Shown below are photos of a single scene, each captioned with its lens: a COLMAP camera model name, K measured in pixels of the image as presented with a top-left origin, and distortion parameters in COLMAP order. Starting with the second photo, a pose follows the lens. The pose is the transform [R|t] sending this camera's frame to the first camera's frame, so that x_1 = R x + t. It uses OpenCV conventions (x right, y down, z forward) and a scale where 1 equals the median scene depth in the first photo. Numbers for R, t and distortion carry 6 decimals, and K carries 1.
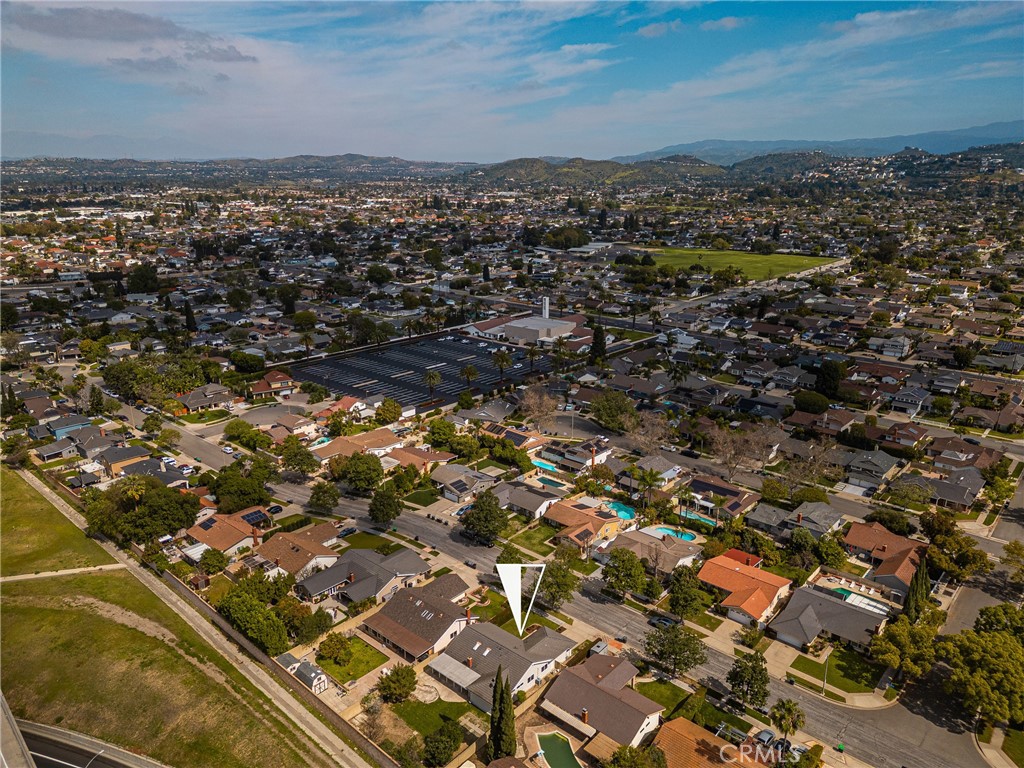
lens RADIAL K [[709.1, 0, 512.0], [0, 709.1, 384.0], [0, 0, 1]] dist [0.086014, -0.090830]
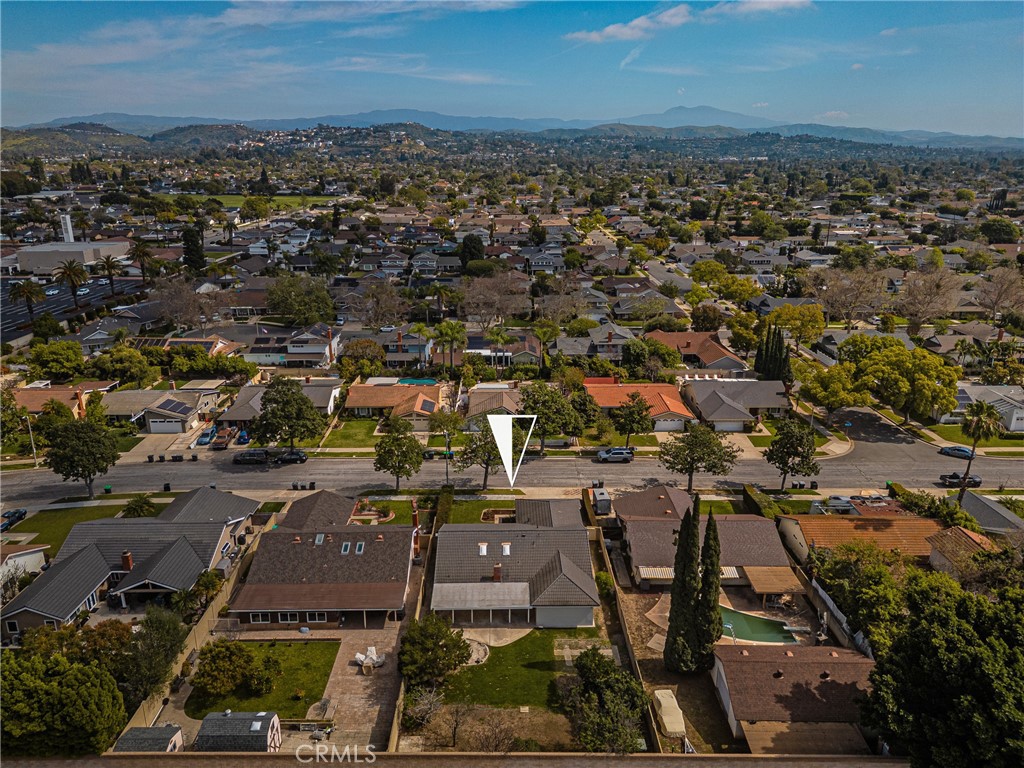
lens RADIAL K [[709.1, 0, 512.0], [0, 709.1, 384.0], [0, 0, 1]] dist [0.086014, -0.090830]
pose [[0.741358, -0.205072, 0.639011, -0.292968], [0.187587, 0.977538, 0.096080, 0.142224], [-0.644360, 0.048641, 0.763174, 0.416545]]
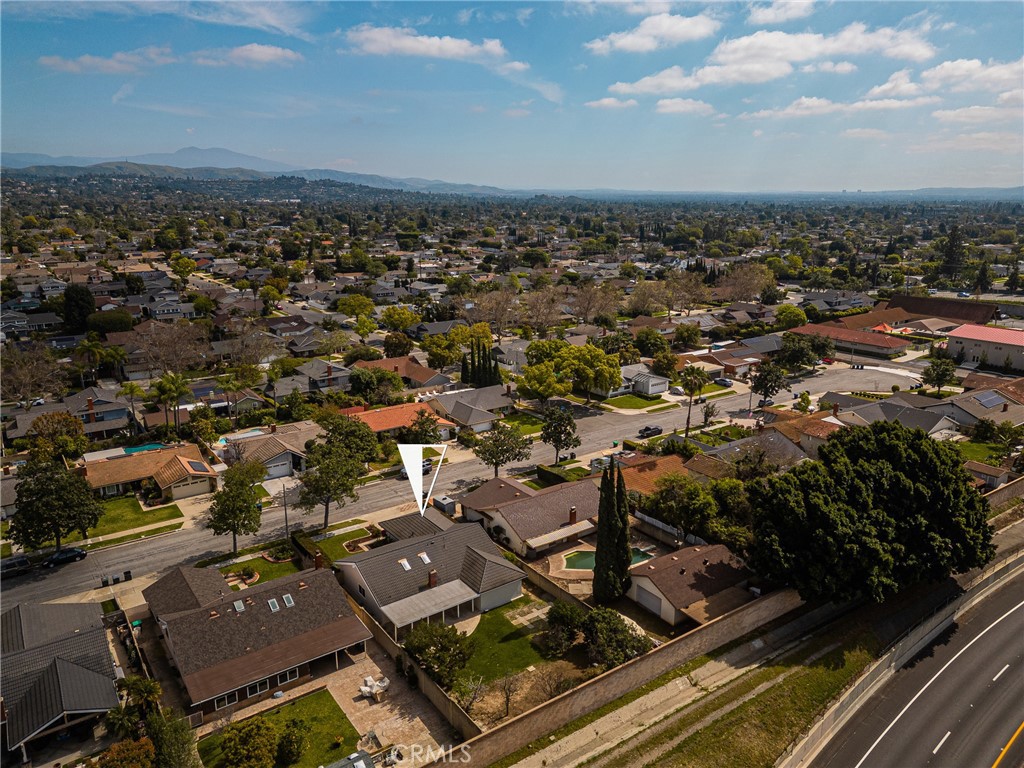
lens RADIAL K [[709.1, 0, 512.0], [0, 709.1, 384.0], [0, 0, 1]] dist [0.086014, -0.090830]
pose [[0.221457, -0.247561, 0.943223, -0.443942], [0.273019, 0.944298, 0.183742, 0.102534], [-0.936172, 0.216827, 0.276710, 0.554047]]
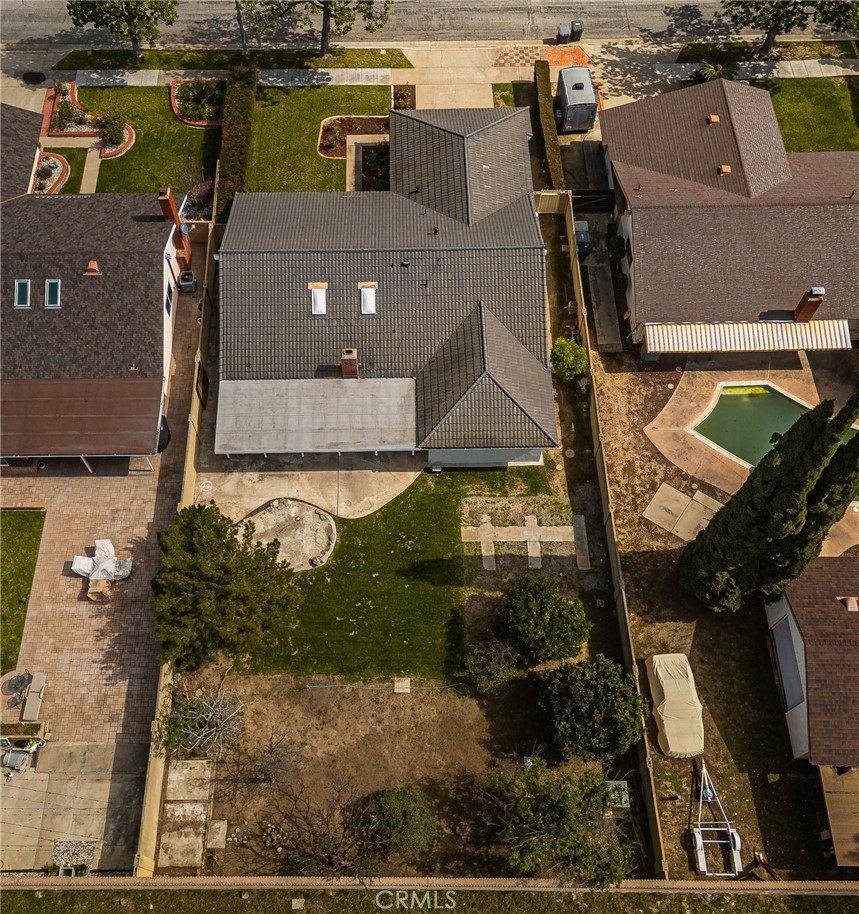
lens RADIAL K [[953.9, 0, 394.1], [0, 953.9, 432.0], [0, 0, 1]] dist [0.144740, -0.284572]
pose [[0.741298, -0.588592, 0.322547, -0.137361], [0.192928, 0.647154, 0.737544, 0.104287], [-0.642850, -0.484512, 0.593289, 0.576089]]
